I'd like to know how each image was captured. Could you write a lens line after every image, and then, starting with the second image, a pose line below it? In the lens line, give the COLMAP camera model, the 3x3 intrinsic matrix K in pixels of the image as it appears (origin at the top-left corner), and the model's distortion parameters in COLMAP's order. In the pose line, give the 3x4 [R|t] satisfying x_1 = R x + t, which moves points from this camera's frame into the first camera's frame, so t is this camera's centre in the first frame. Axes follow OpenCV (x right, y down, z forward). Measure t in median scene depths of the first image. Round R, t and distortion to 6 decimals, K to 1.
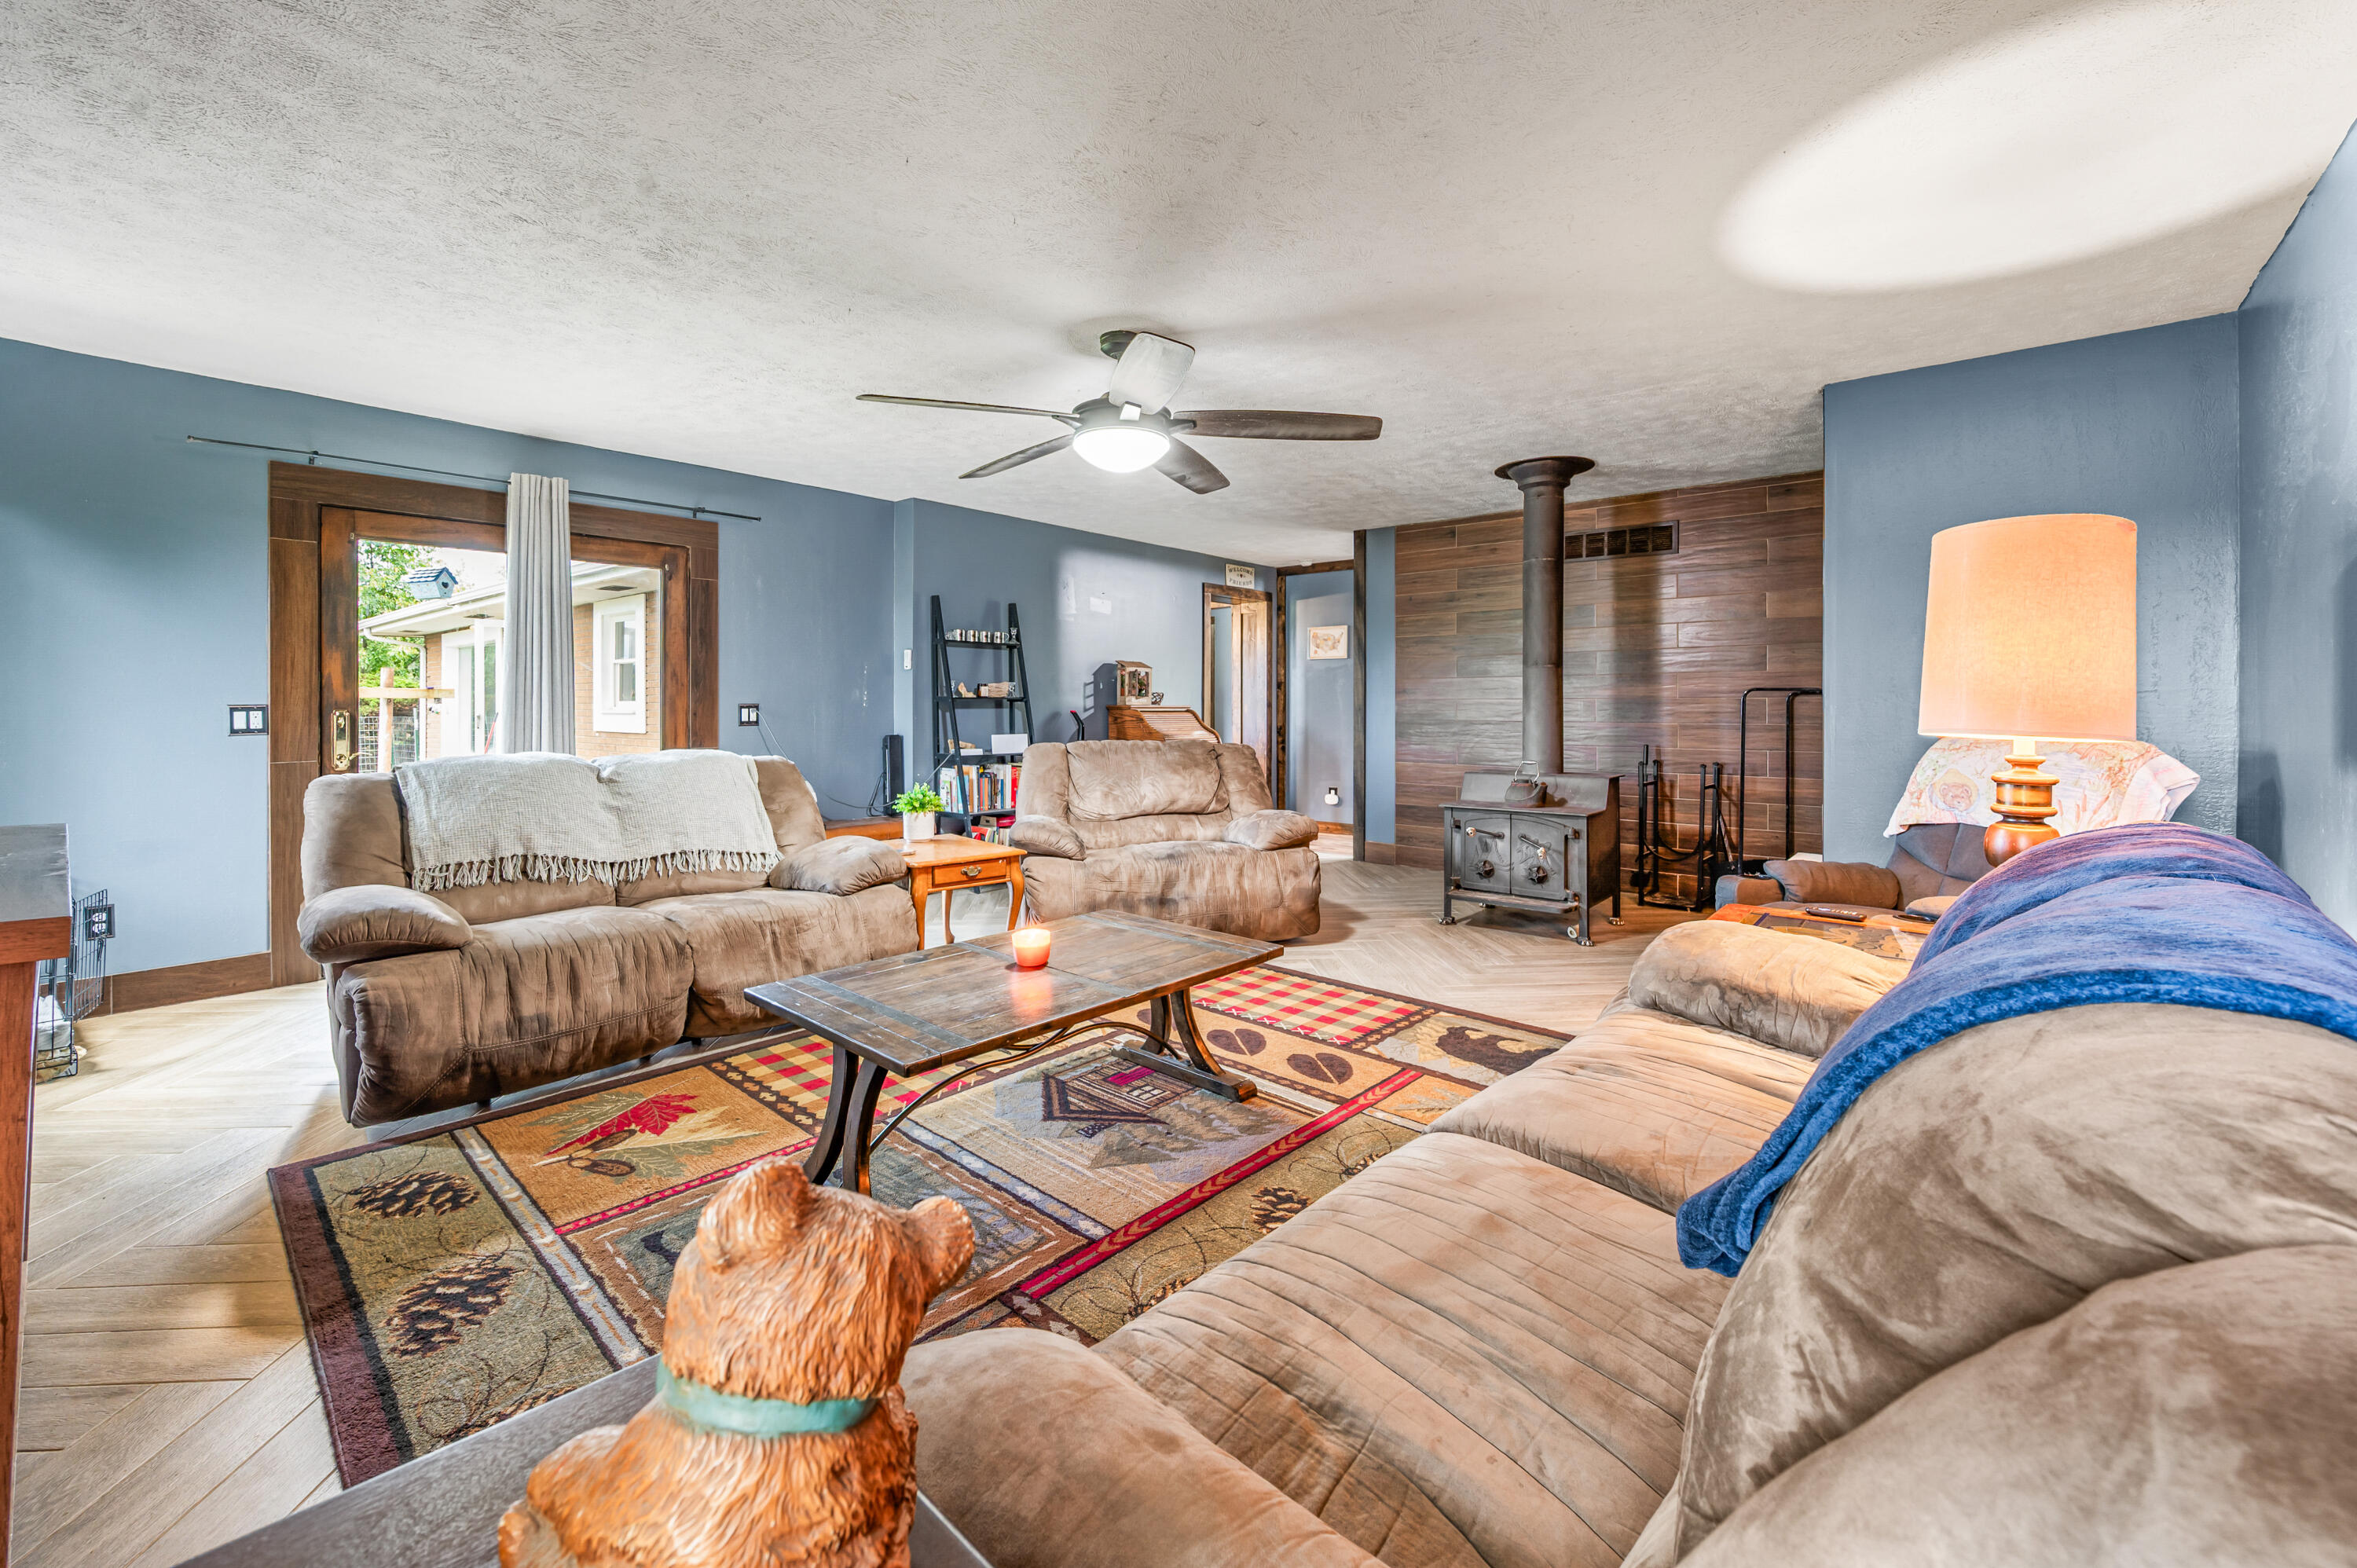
lens RADIAL K [[955.4, 0, 1173.7], [0, 955.4, 706.7], [0, 0, 1]] dist [-0.002336, -0.000109]
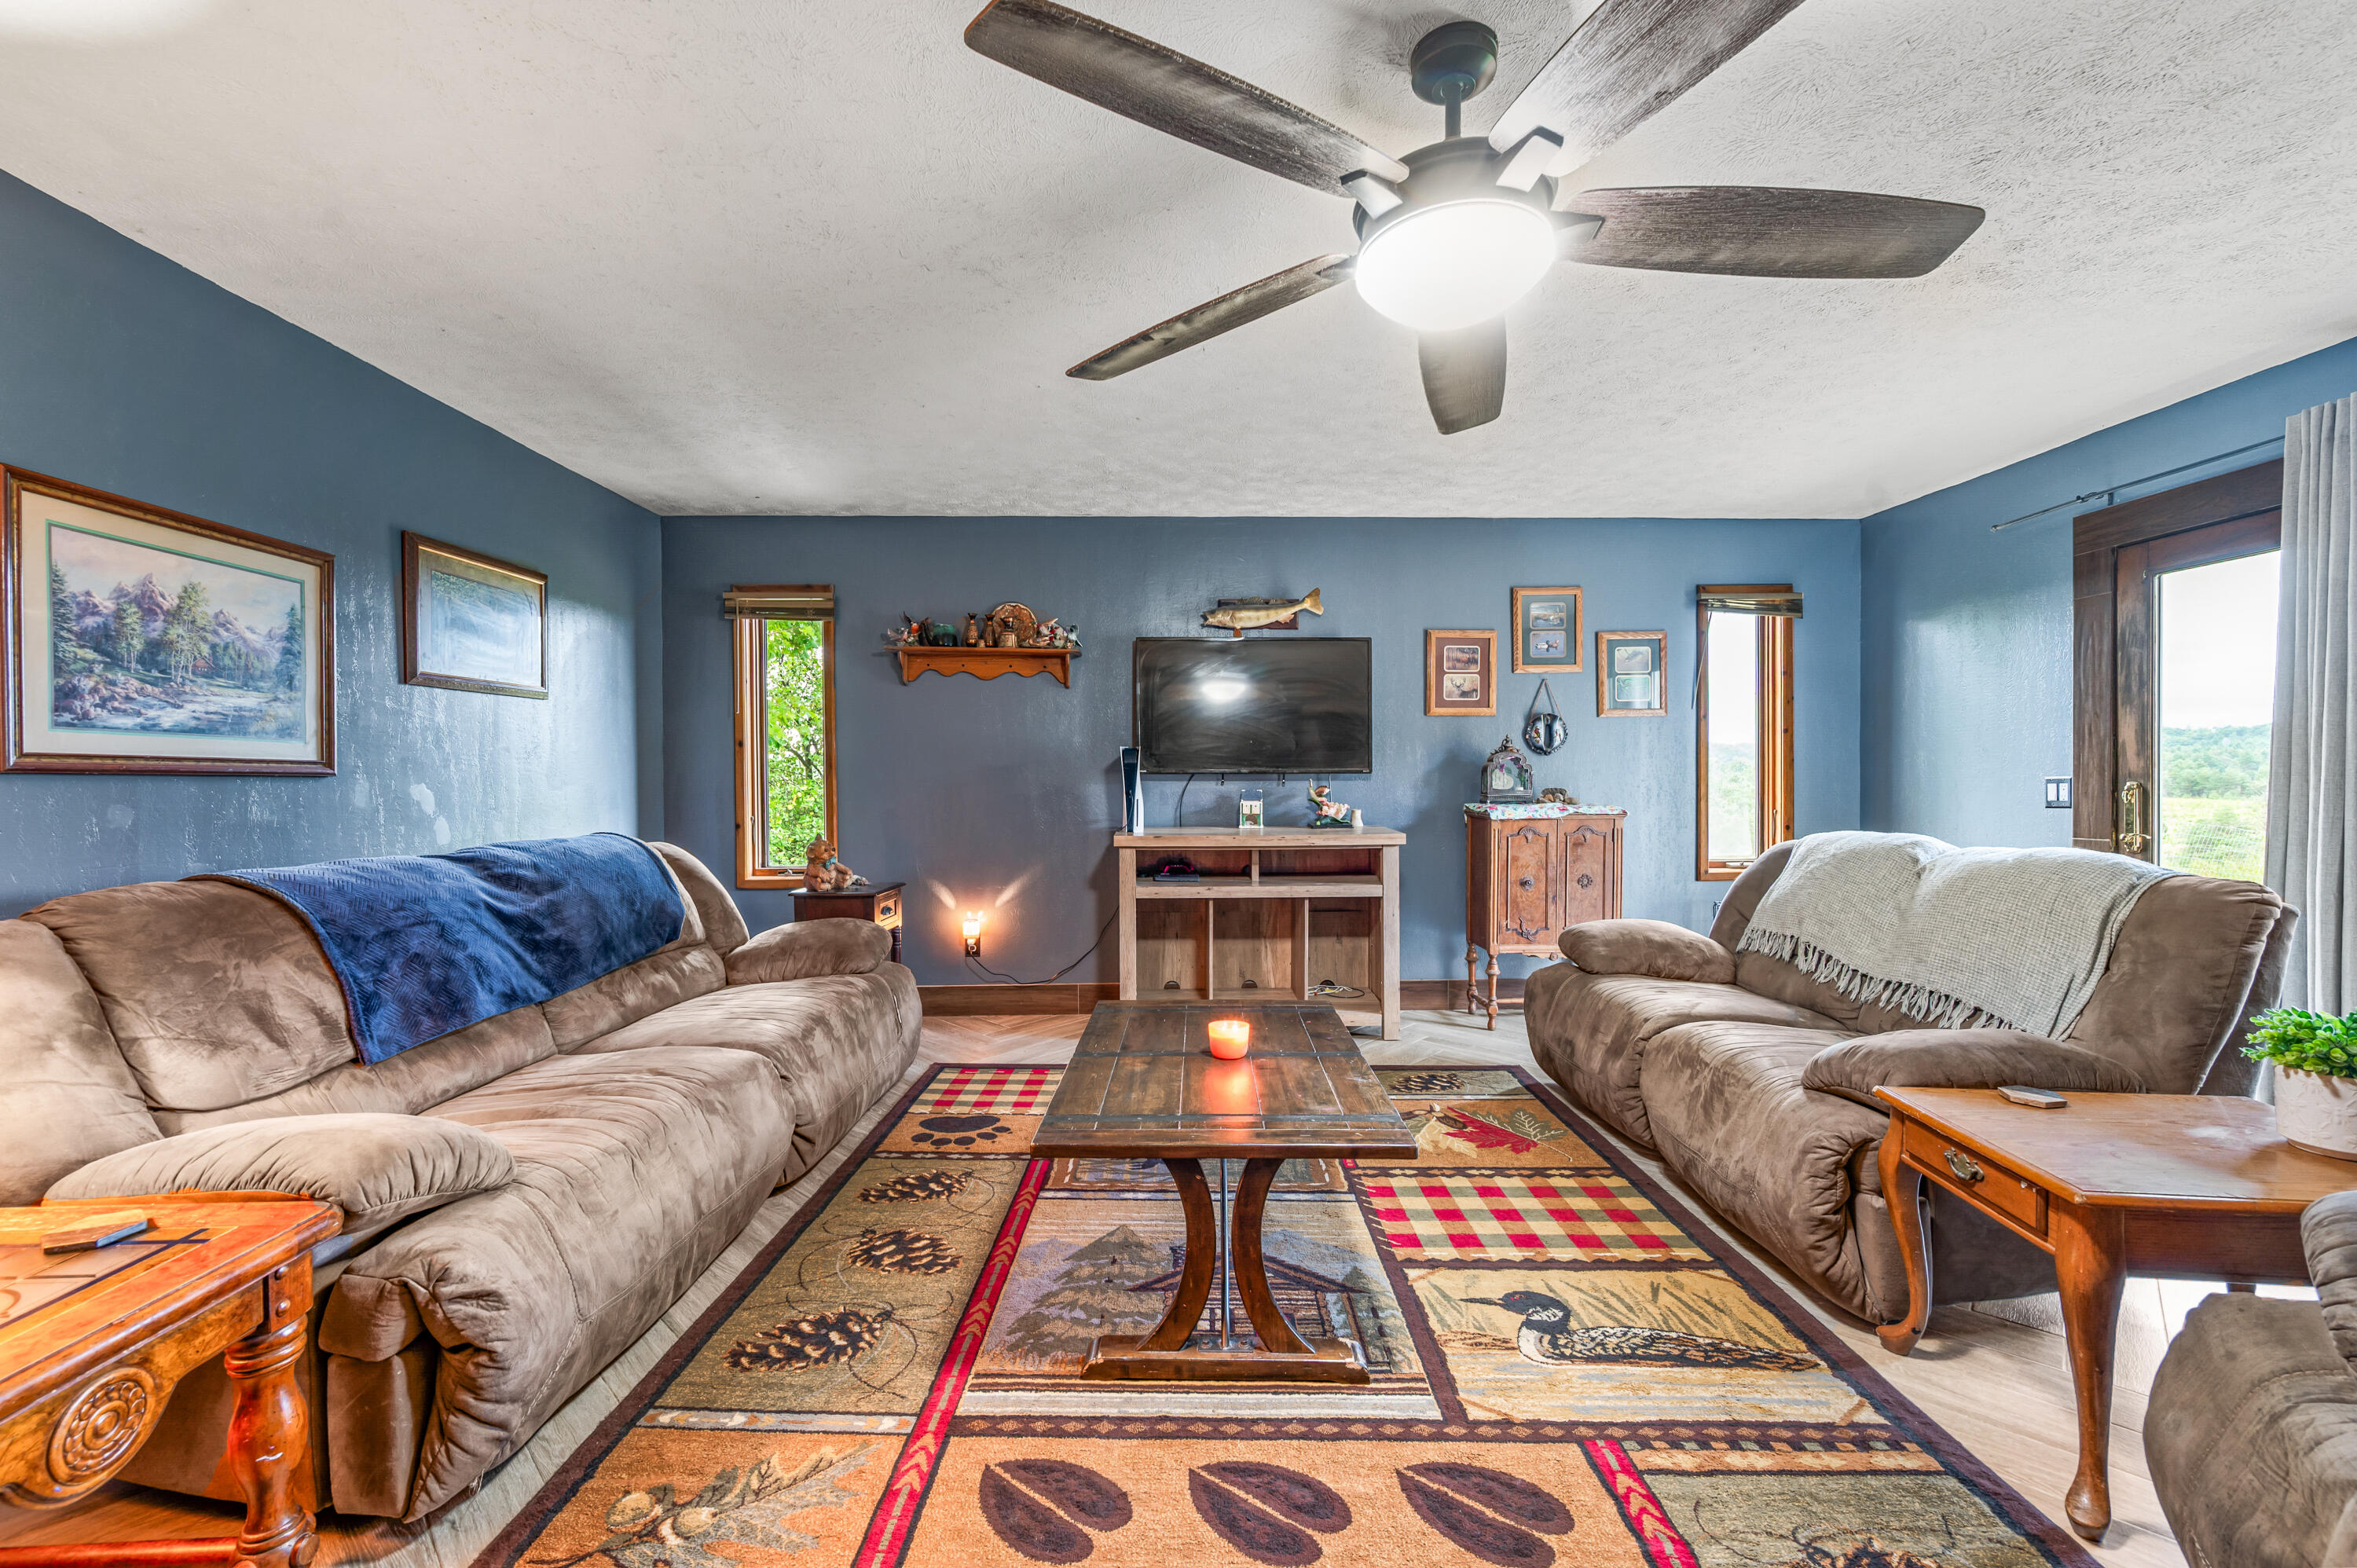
lens RADIAL K [[955.4, 0, 1175.6], [0, 955.4, 790.8], [0, 0, 1]] dist [-0.002336, -0.000109]
pose [[-0.745955, 0.007902, -0.665949, 0.460437], [0.001425, 0.999946, 0.010269, 0.001507], [0.665995, 0.006712, -0.745926, 1.496174]]
